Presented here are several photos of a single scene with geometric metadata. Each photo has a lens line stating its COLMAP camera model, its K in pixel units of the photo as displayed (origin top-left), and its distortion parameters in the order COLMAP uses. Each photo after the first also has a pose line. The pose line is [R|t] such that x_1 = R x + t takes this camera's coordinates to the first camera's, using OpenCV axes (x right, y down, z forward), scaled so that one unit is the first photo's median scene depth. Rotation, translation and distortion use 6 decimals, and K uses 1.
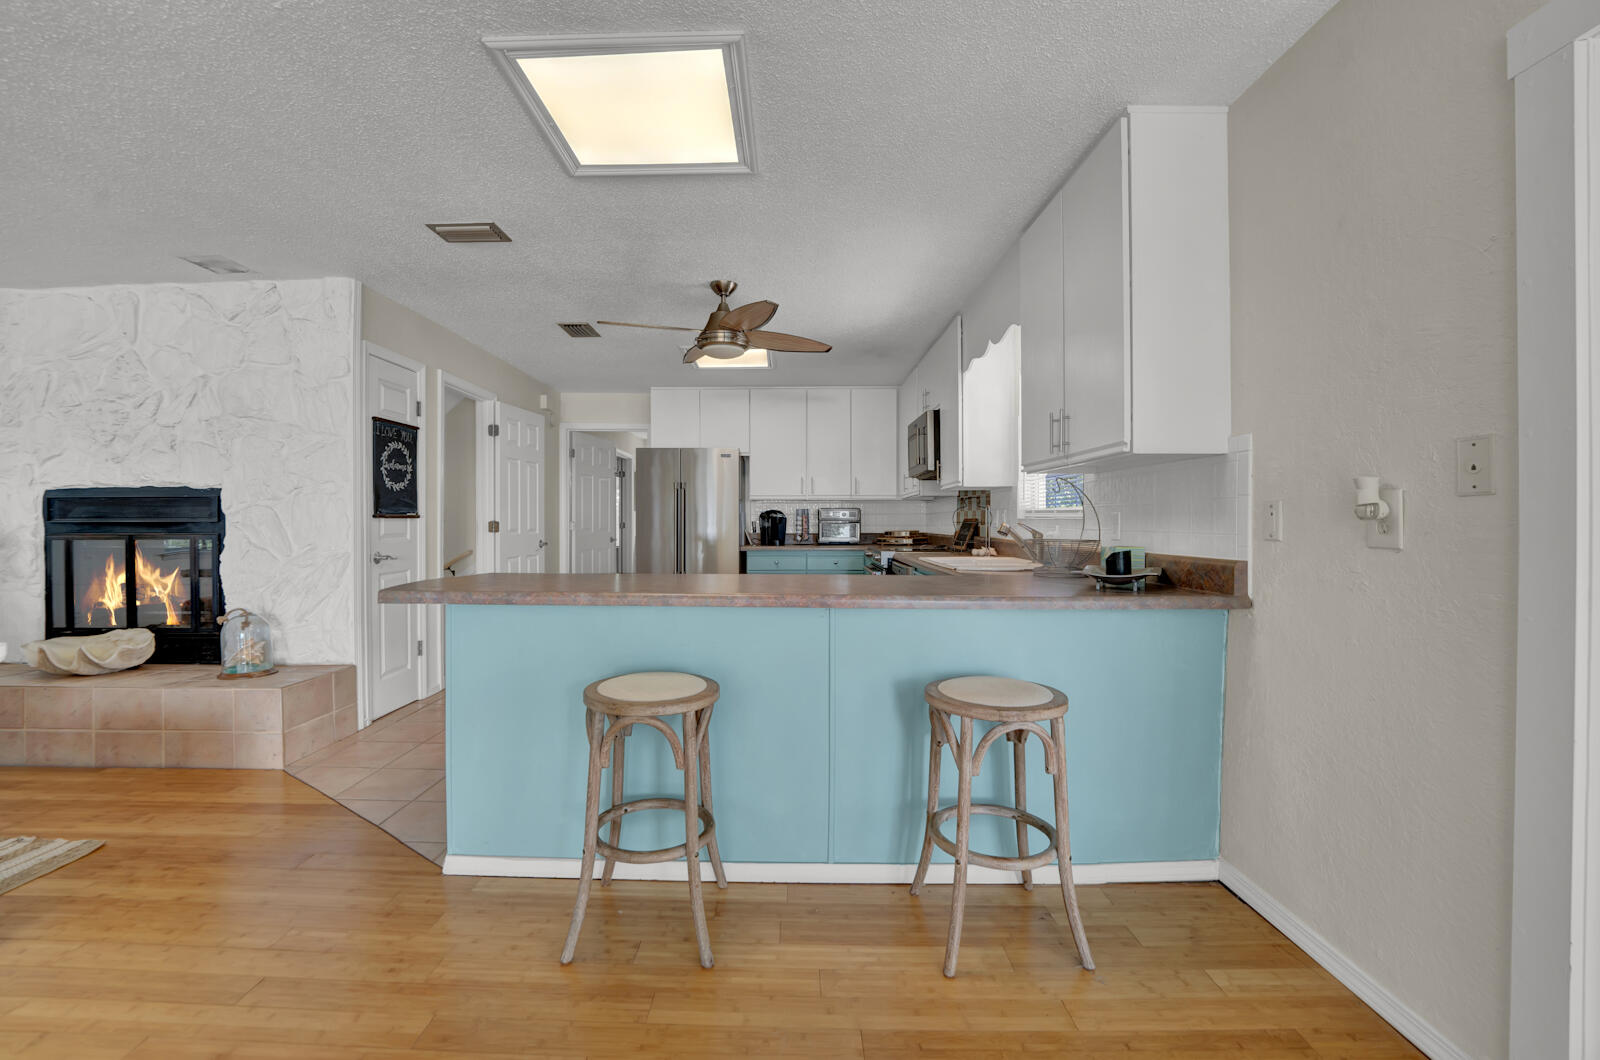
lens RADIAL K [[662.0, 0, 780.3], [0, 662.0, 528.9], [0, 0, 1]] dist [-0.020830, 0.000362]
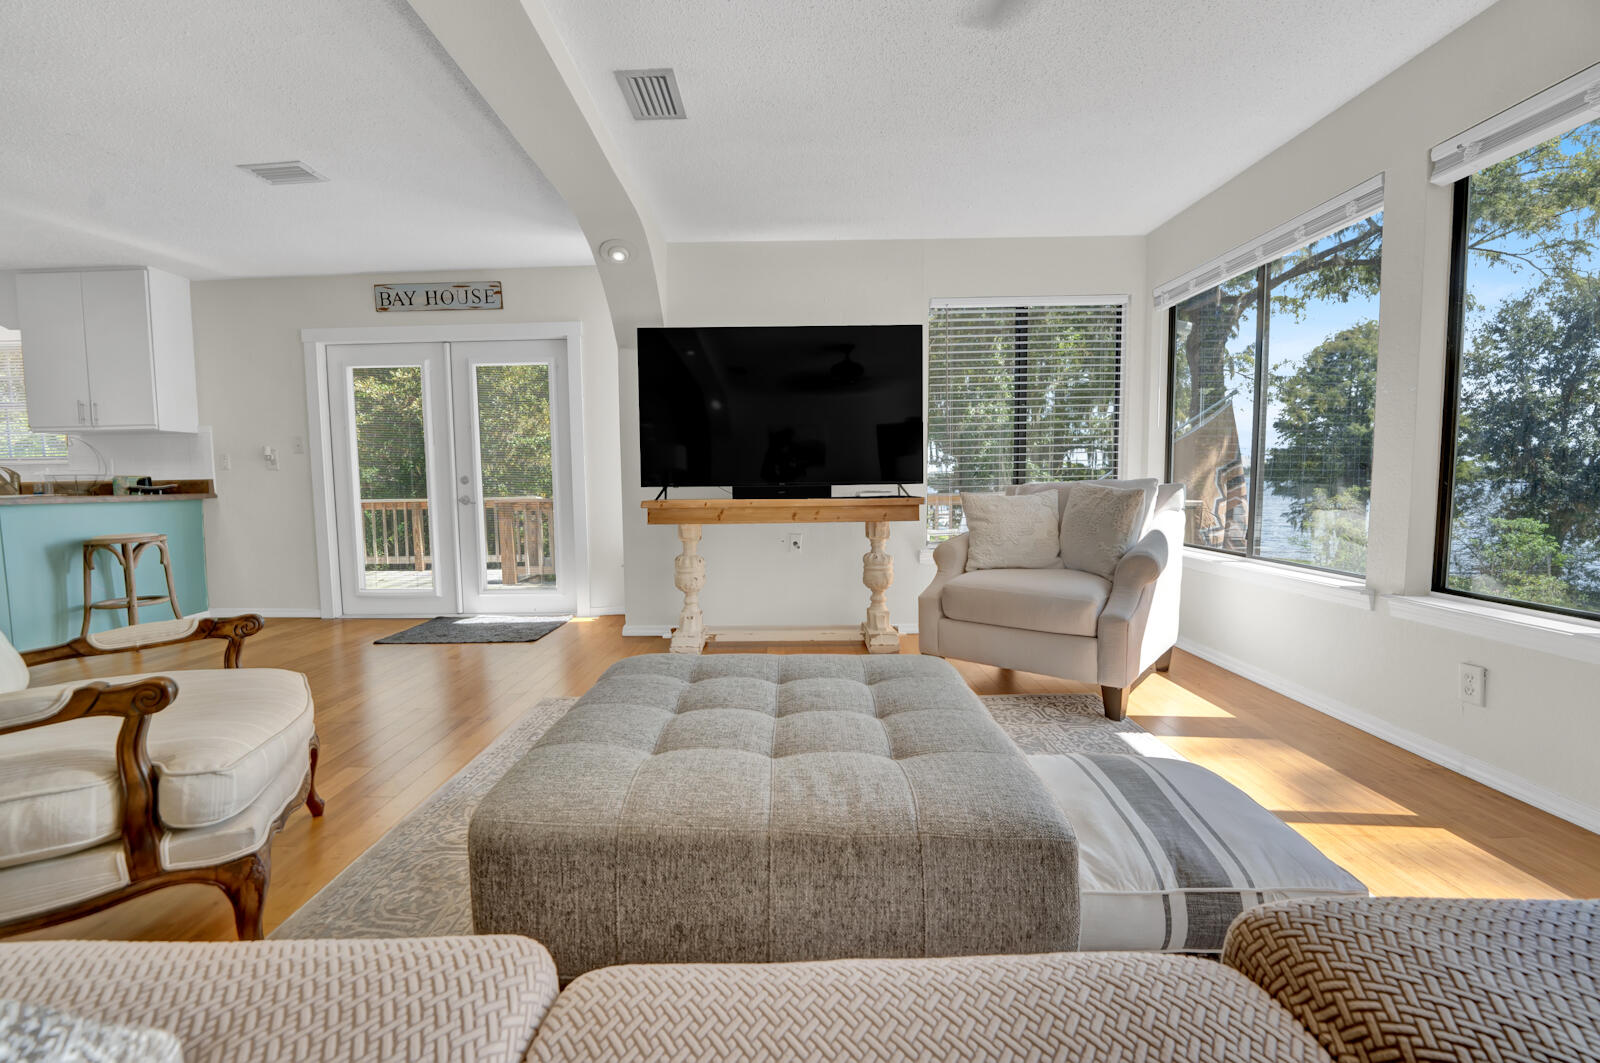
lens RADIAL K [[660.3, 0, 780.7], [0, 660.3, 528.0], [0, 0, 1]] dist [-0.030983, 0.004322]
pose [[-0.010324, -0.072096, 0.997344, -0.955463], [0.024956, 0.997068, 0.072334, 0.061824], [-0.999635, 0.025636, -0.008494, -0.605347]]
